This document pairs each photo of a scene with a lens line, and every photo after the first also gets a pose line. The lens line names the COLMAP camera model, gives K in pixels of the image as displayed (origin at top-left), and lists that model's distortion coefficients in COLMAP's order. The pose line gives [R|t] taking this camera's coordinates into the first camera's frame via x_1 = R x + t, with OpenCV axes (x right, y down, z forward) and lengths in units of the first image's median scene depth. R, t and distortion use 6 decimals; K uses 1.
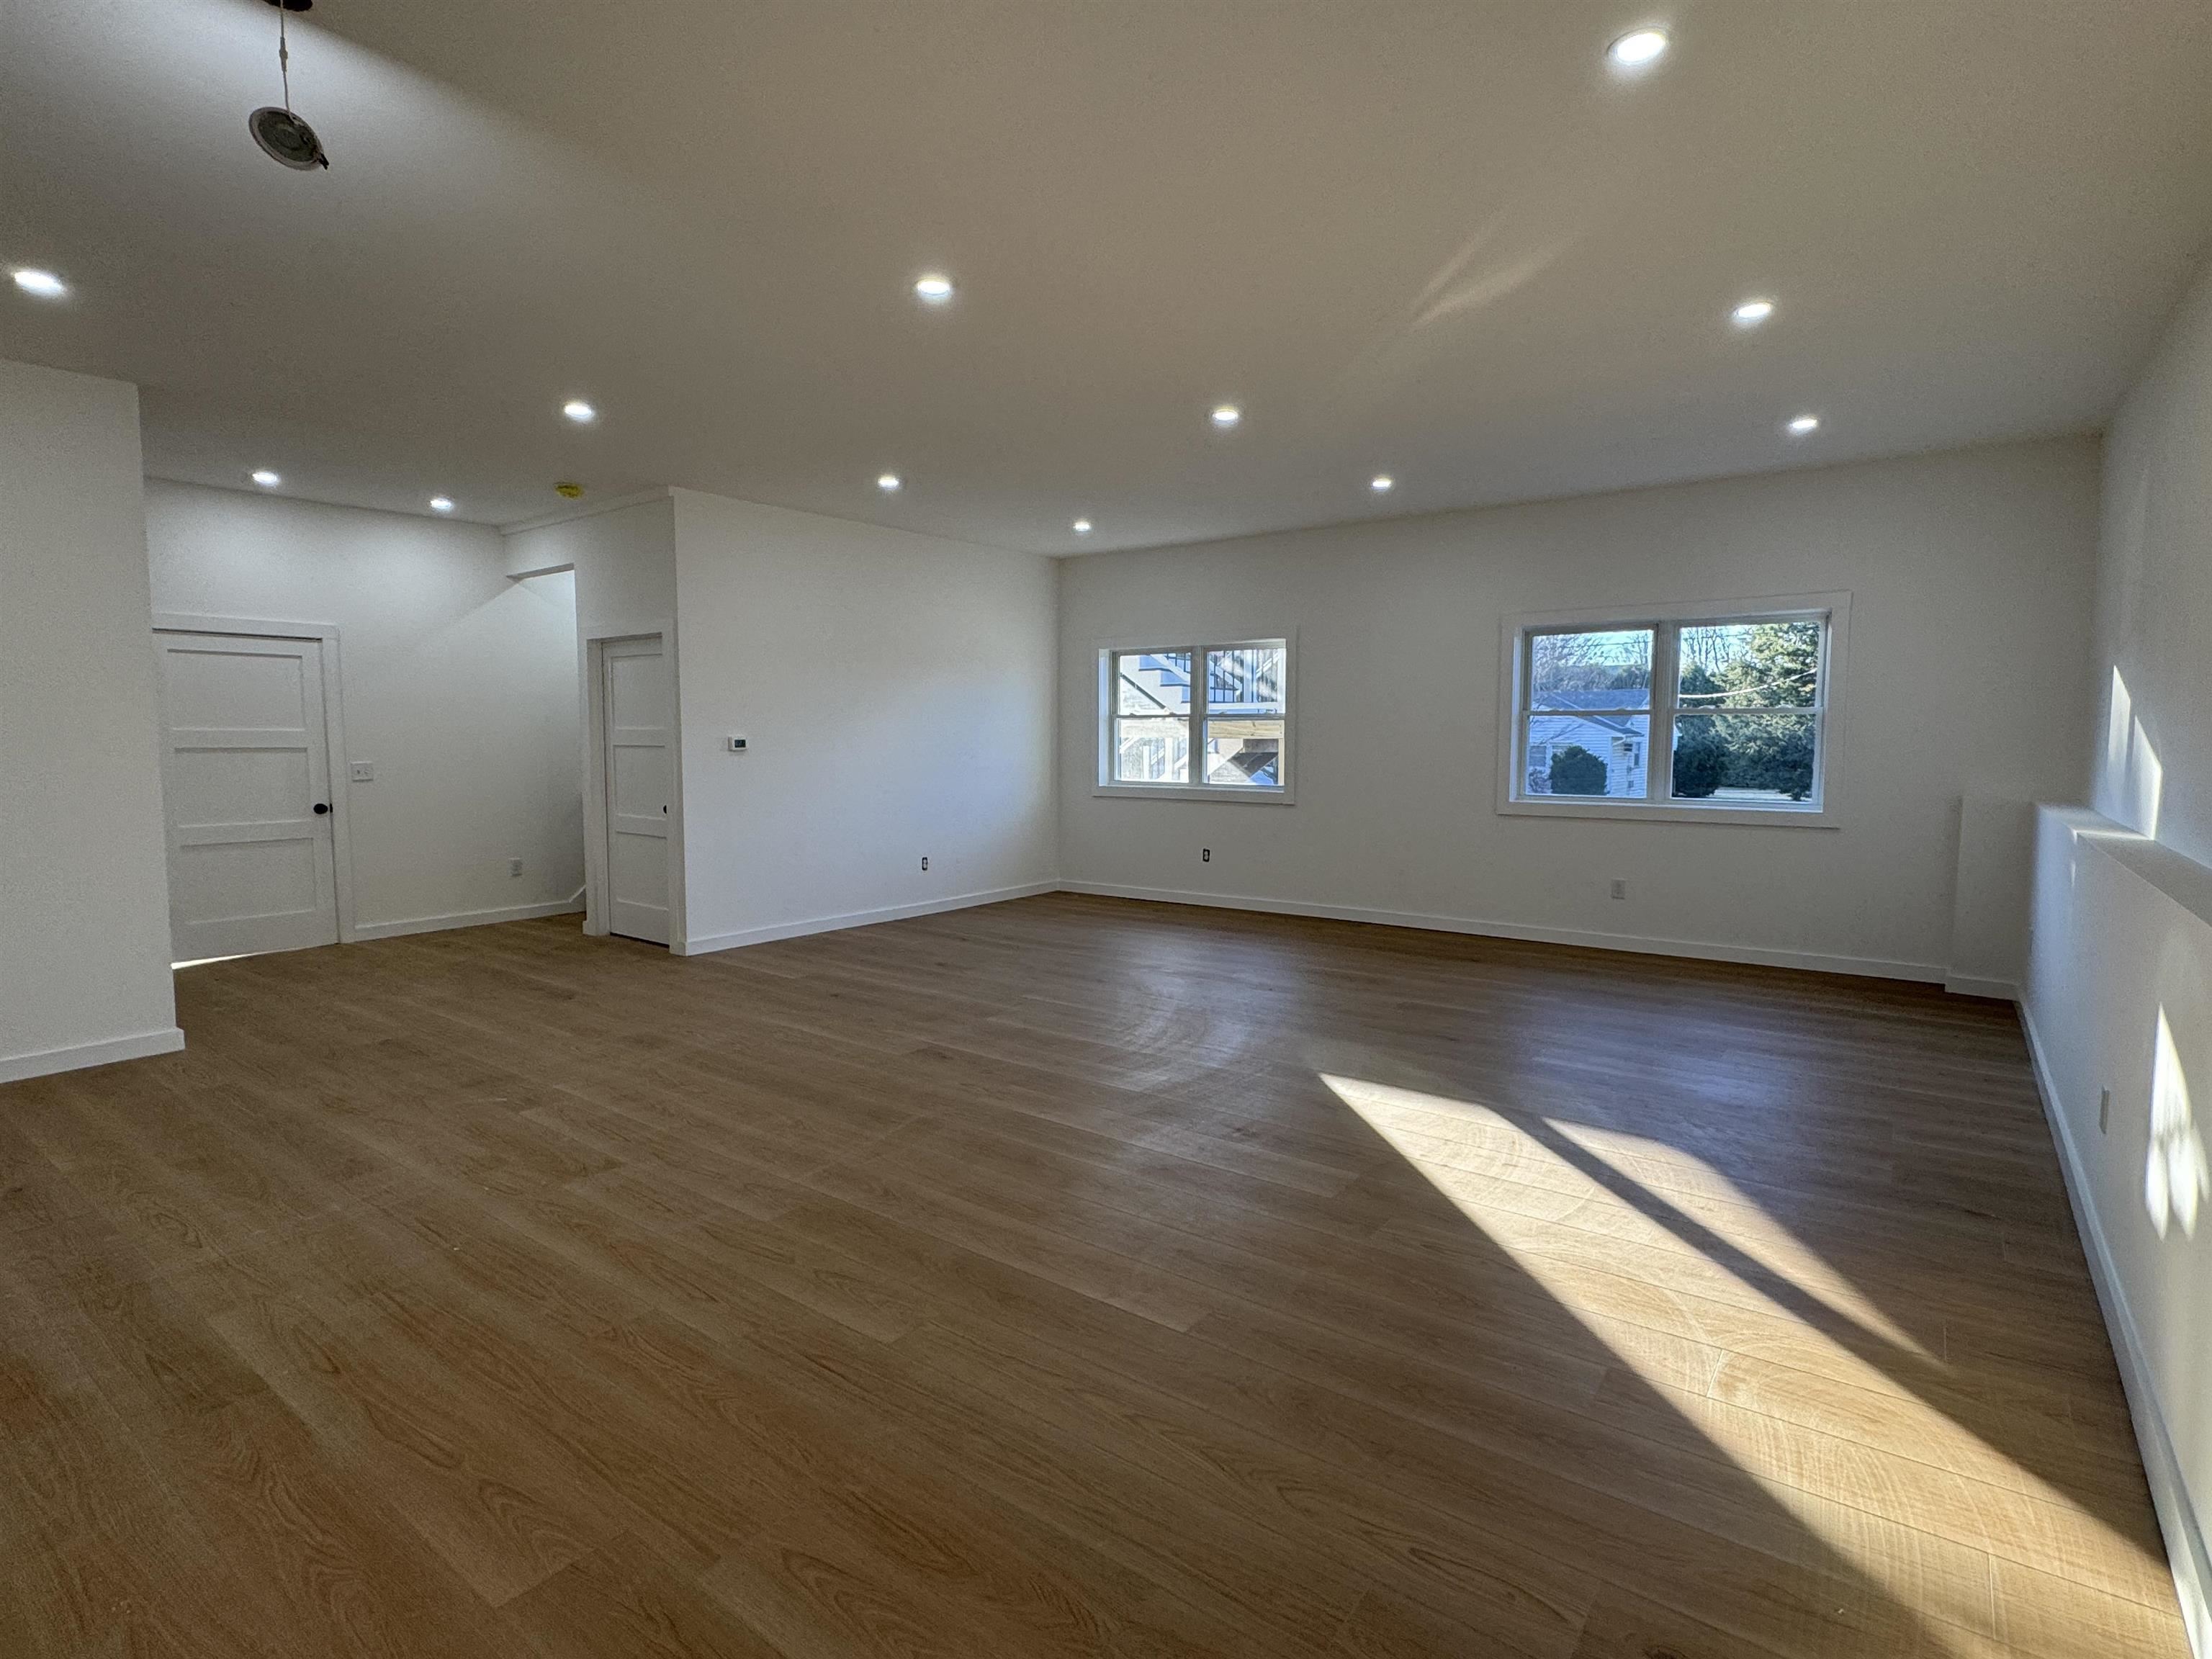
lens RADIAL K [[1088.2, 0, 1107.6], [0, 1088.2, 822.8], [0, 0, 1]] dist [0.001951, 0.000751]
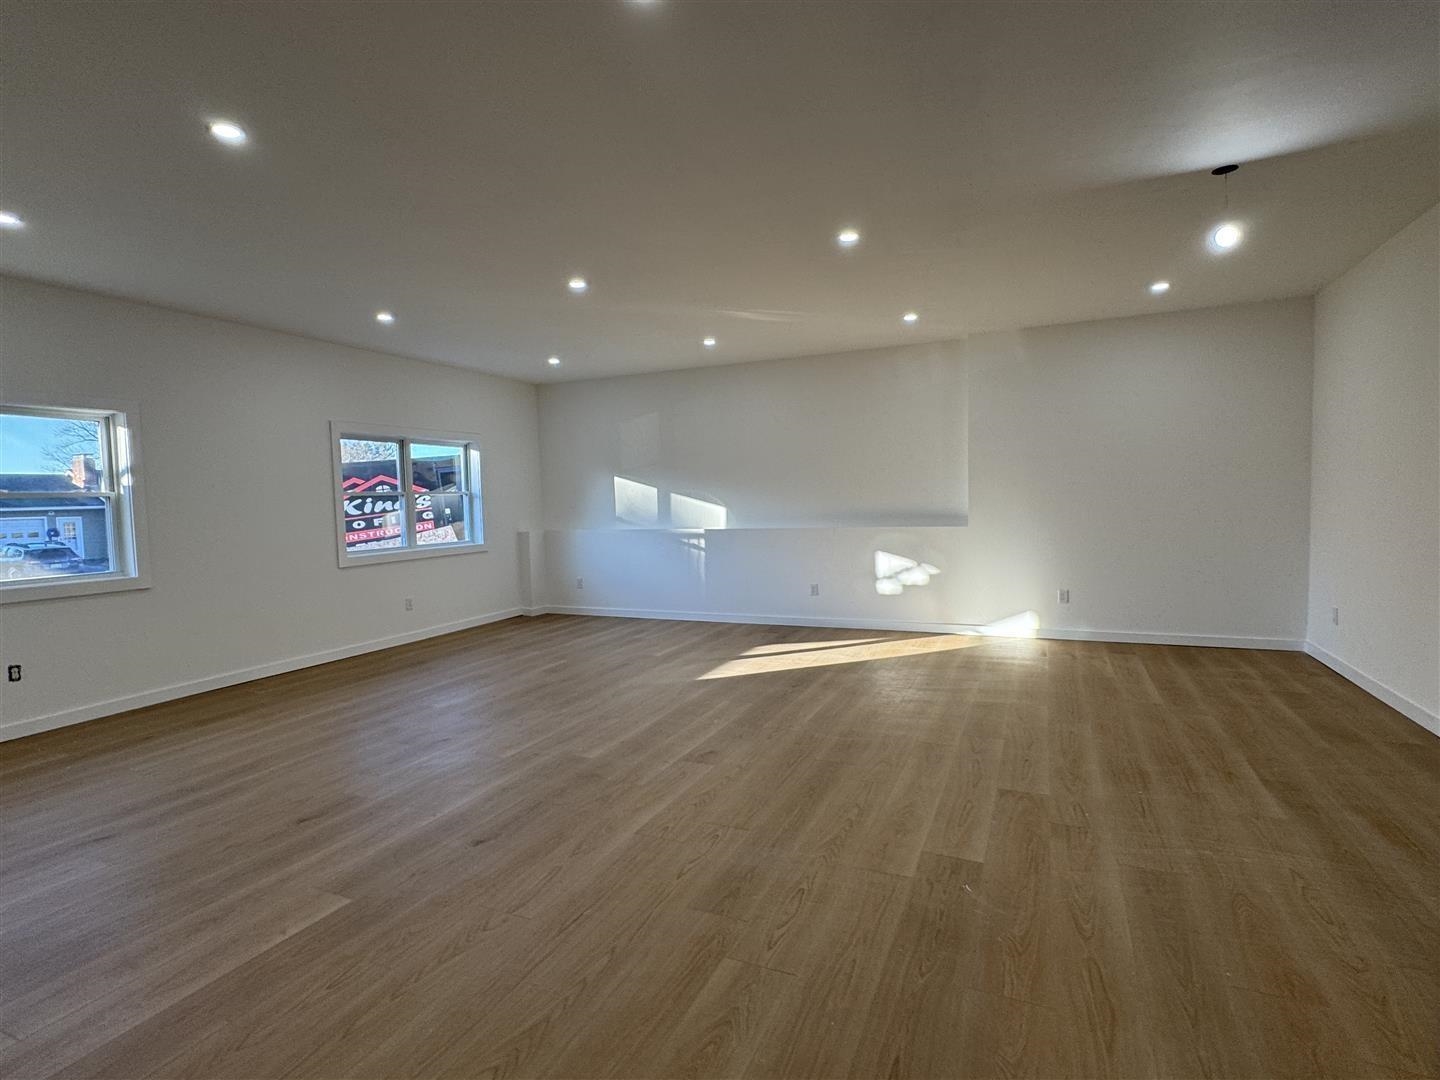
lens RADIAL K [[708.4, 0, 720.3], [0, 708.4, 539.6], [0, 0, 1]] dist [0.001951, 0.000751]
pose [[-0.204230, -0.052886, 0.977493, -1.369850], [0.107227, 0.991323, 0.076037, -0.132882], [-0.973033, 0.120343, -0.196787, 1.627806]]
